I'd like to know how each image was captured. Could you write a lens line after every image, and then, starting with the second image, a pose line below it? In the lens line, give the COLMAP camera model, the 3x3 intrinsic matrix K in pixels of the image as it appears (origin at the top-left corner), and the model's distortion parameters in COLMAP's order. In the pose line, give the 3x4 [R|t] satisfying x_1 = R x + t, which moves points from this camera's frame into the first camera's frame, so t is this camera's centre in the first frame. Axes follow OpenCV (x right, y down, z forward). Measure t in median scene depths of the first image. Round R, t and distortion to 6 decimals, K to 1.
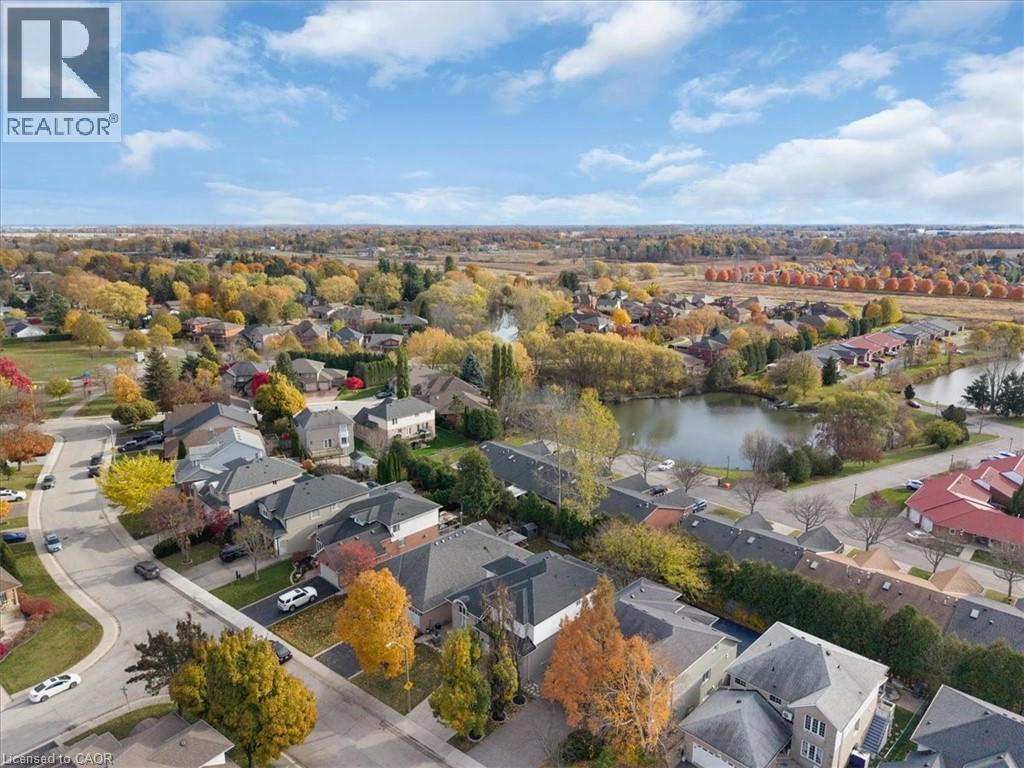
lens RADIAL K [[677.7, 0, 517.0], [0, 677.7, 384.6], [0, 0, 1]] dist [0.032068, -0.034624]
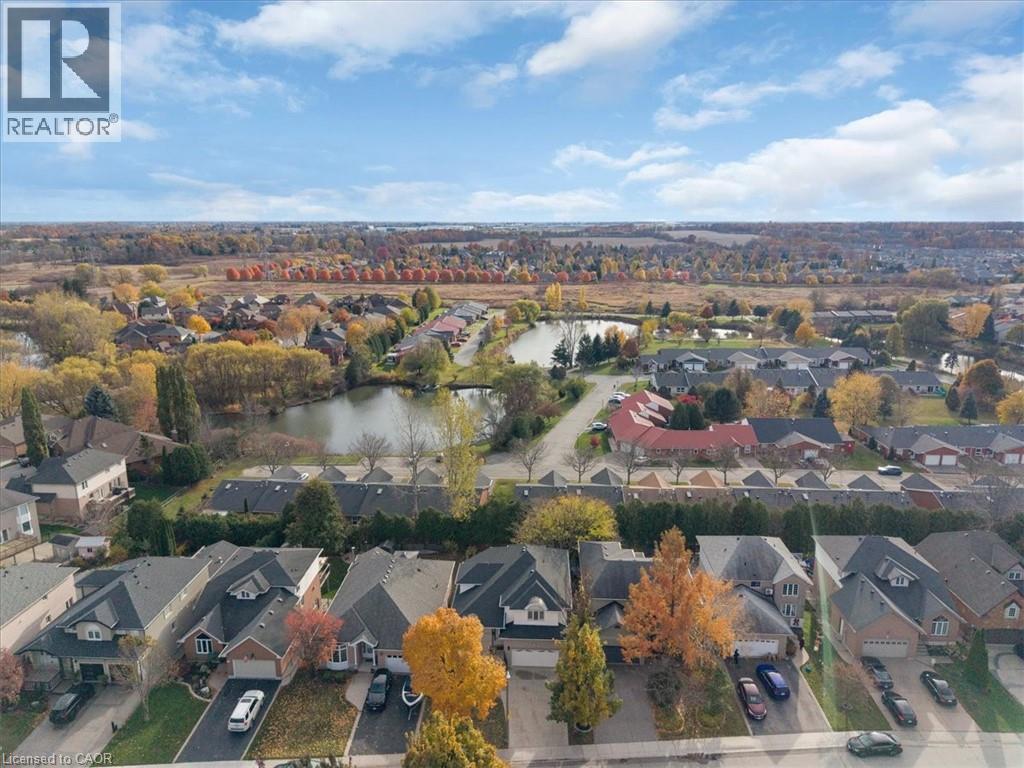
lens RADIAL K [[677.7, 0, 517.0], [0, 677.7, 384.6], [0, 0, 1]] dist [0.032068, -0.034624]
pose [[0.748150, -0.155854, 0.644966, -0.213273], [0.153246, 0.986329, 0.060580, -0.020423], [-0.645591, 0.053515, 0.761806, 0.075773]]
